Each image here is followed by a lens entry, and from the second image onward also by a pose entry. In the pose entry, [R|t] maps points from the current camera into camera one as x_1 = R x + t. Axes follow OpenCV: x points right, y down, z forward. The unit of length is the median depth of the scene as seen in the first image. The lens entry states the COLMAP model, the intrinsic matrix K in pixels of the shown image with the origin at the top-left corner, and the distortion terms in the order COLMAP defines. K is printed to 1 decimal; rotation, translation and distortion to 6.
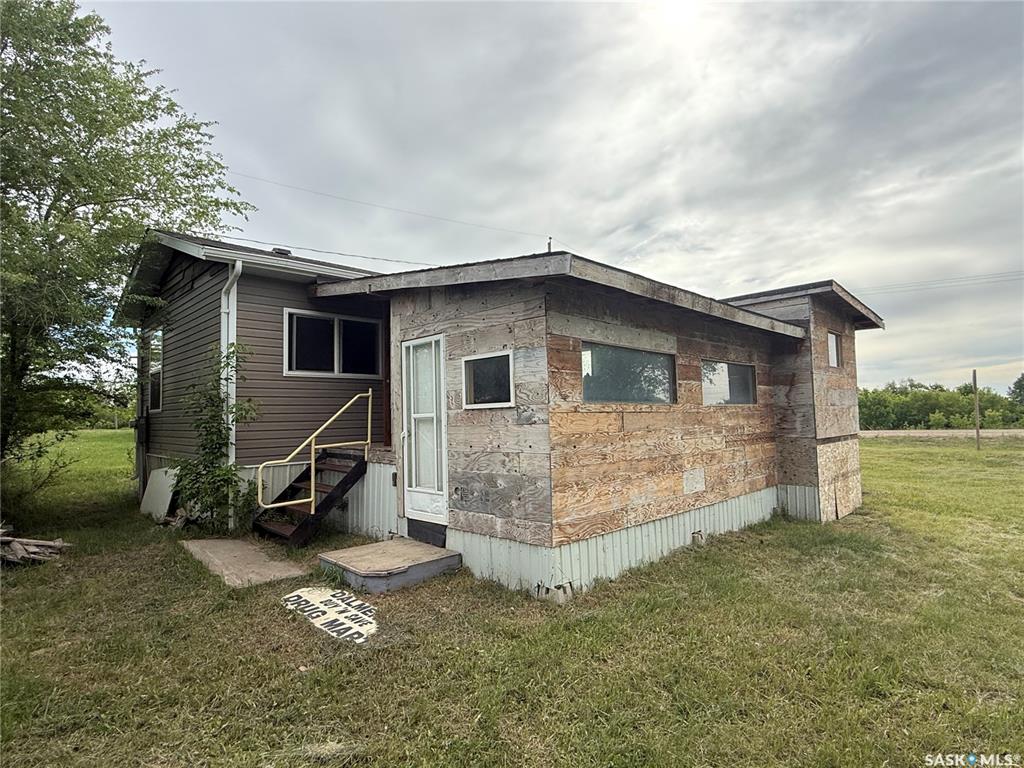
lens RADIAL K [[538.7, 0, 511.5], [0, 538.7, 381.9], [0, 0, 1]] dist [-0.004105, -0.000681]
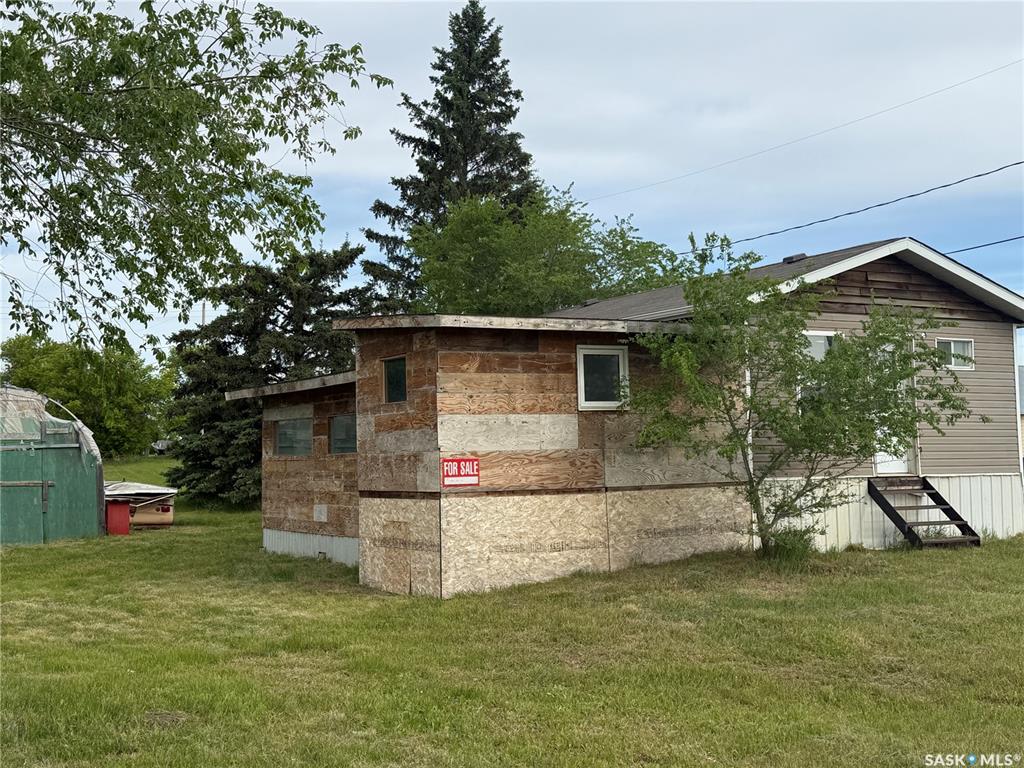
lens RADIAL K [[1306.3, 0, 511.4], [0, 1306.3, 384.7], [0, 0, 1]] dist [0.018092, 0.000000]
pose [[-0.249072, -0.034304, -0.967877, 3.116052], [0.086114, 0.994630, -0.057413, 0.090828], [0.964649, -0.097648, -0.244781, 2.124219]]
